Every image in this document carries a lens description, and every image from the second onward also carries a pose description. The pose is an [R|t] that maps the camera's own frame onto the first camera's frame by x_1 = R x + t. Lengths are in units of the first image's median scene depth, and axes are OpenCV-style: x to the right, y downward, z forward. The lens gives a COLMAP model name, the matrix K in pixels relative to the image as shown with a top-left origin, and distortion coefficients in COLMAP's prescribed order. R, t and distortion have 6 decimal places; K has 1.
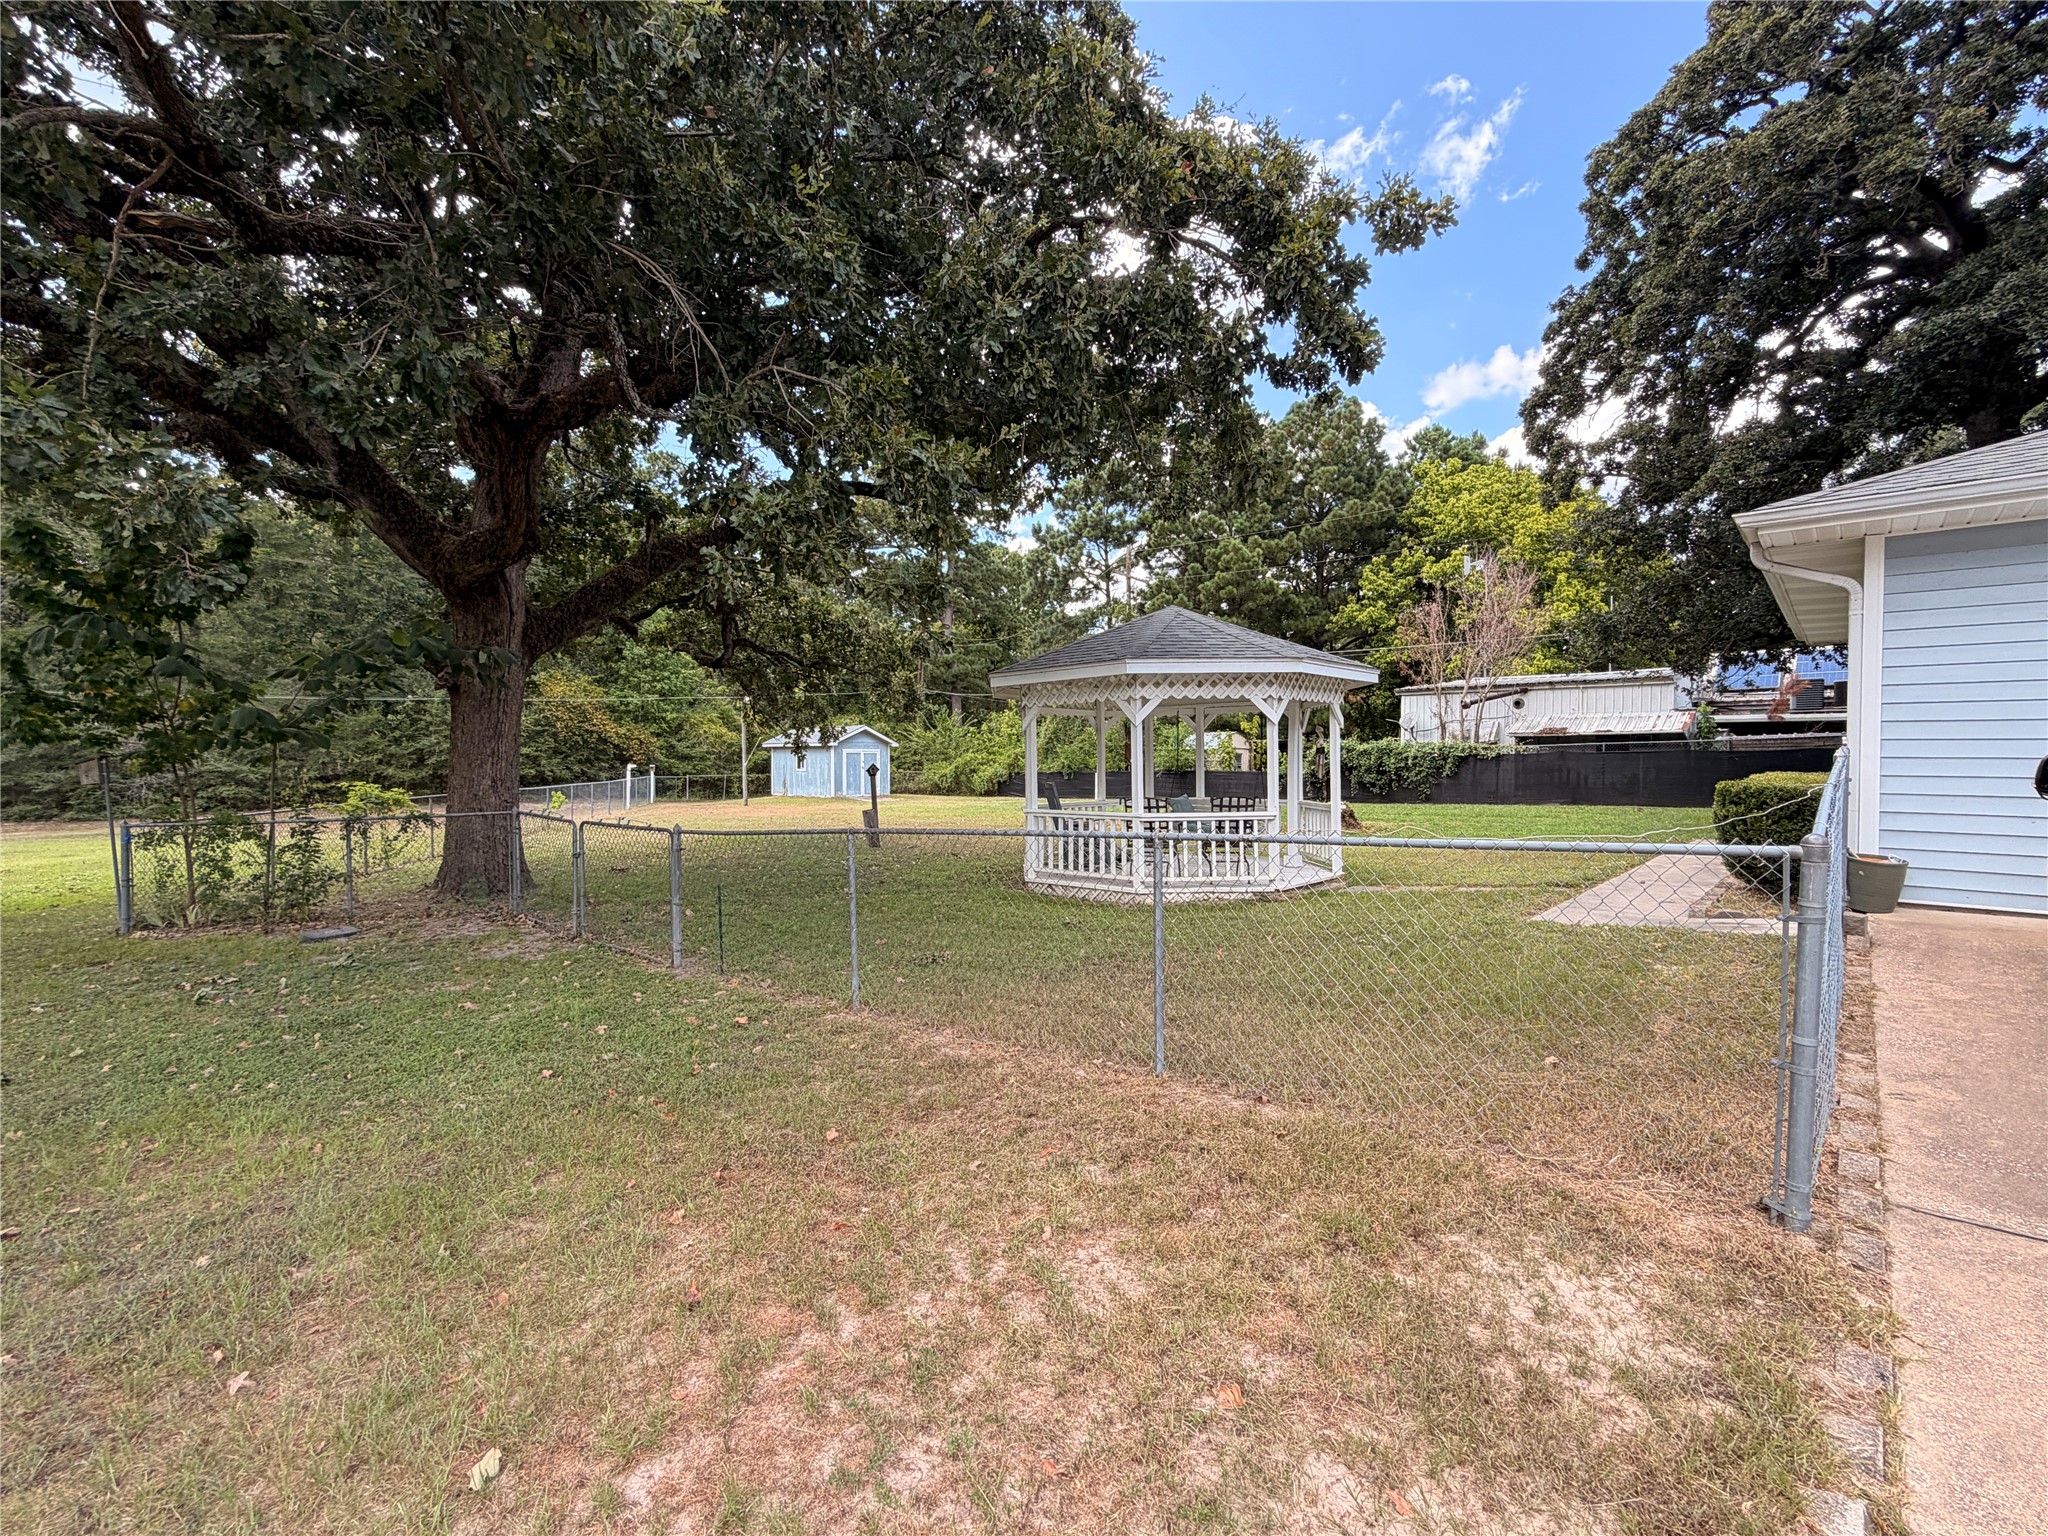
lens RADIAL K [[884.1, 0, 1024.0], [0, 884.1, 768.0], [0, 0, 1]] dist [0.000641, -0.000228]
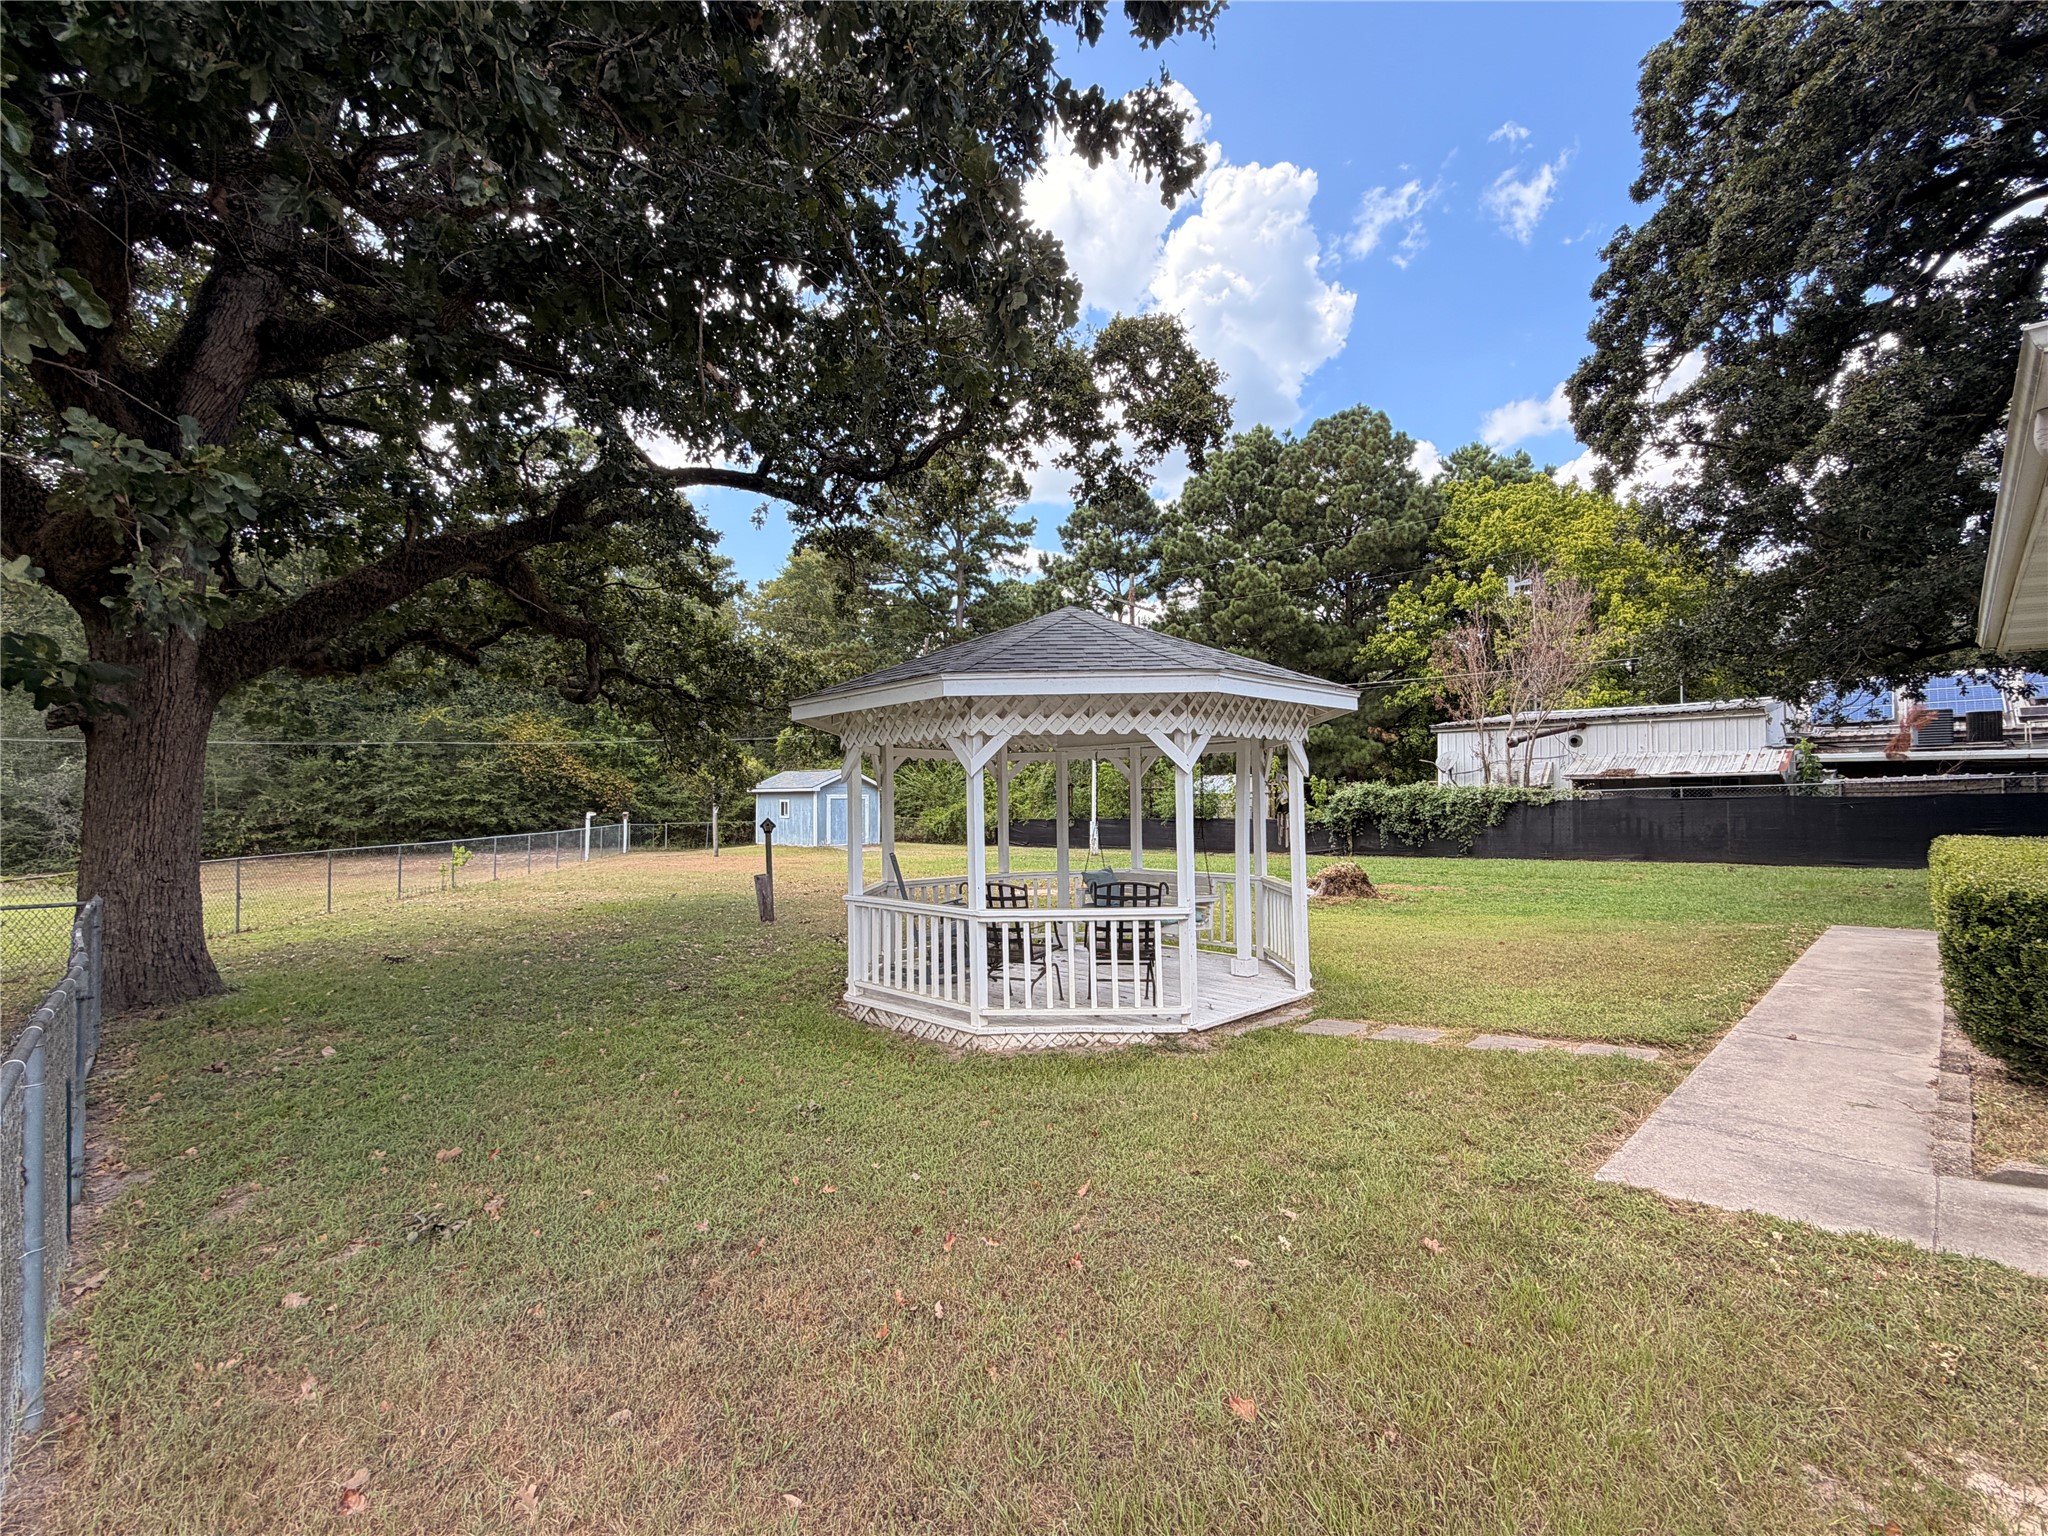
lens RADIAL K [[884.1, 0, 1024.0], [0, 884.1, 768.0], [0, 0, 1]] dist [0.000641, -0.000228]
pose [[0.998757, -0.004510, -0.049641, 0.064578], [0.002195, 0.998912, -0.046591, -0.007597], [0.049797, 0.046424, 0.997680, 0.113248]]
